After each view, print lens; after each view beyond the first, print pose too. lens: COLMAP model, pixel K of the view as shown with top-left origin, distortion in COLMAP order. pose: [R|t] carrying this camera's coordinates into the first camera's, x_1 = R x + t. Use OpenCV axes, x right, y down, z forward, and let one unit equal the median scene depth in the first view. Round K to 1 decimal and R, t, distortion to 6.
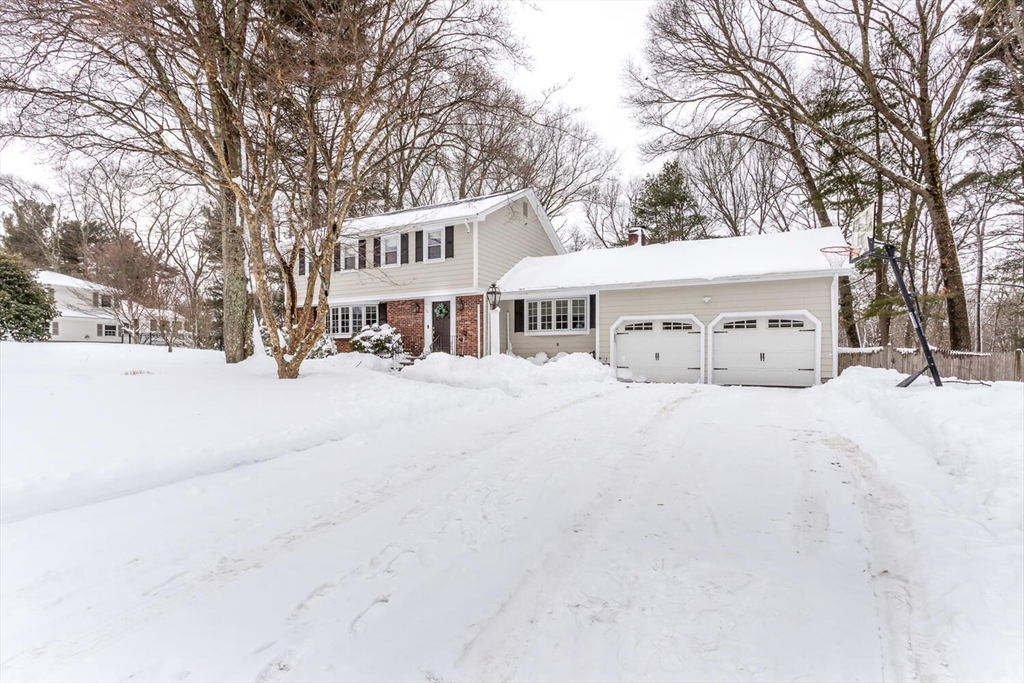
lens RADIAL K [[502.0, 0, 512.8], [0, 502.0, 333.9], [0, 0, 1]] dist [0.000218, 0.000231]
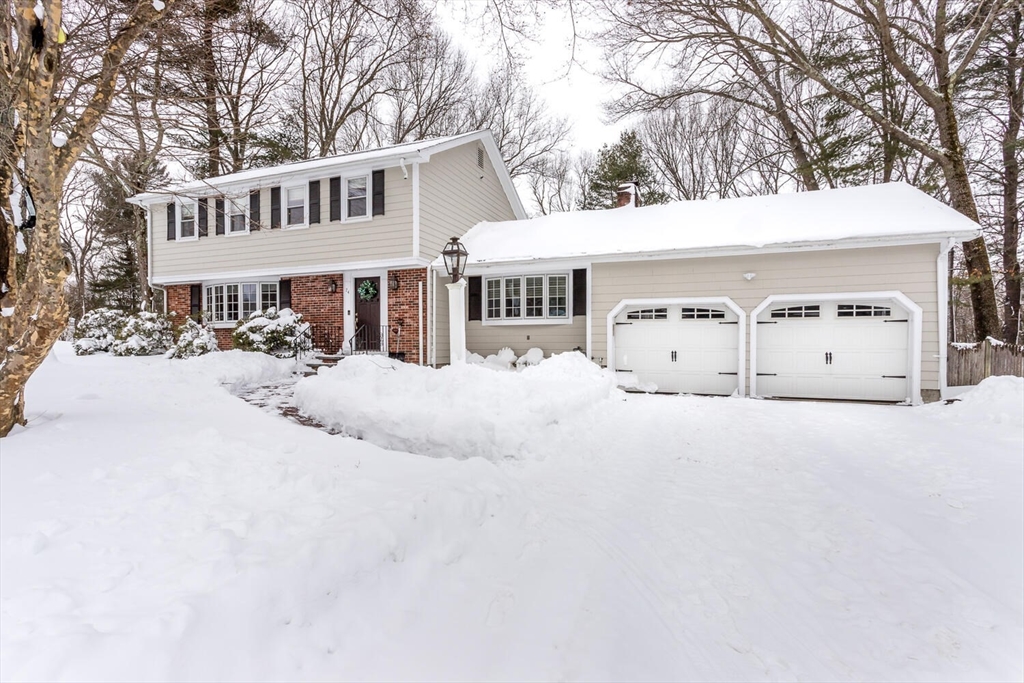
lens RADIAL K [[530.0, 0, 493.4], [0, 530.0, 340.9], [0, 0, 1]] dist [0.000998, 0.000469]
pose [[0.996764, 0.000884, 0.080377, -0.024194], [-0.003978, 0.999256, 0.038353, -0.003875], [-0.080283, -0.038548, 0.996026, 0.231494]]
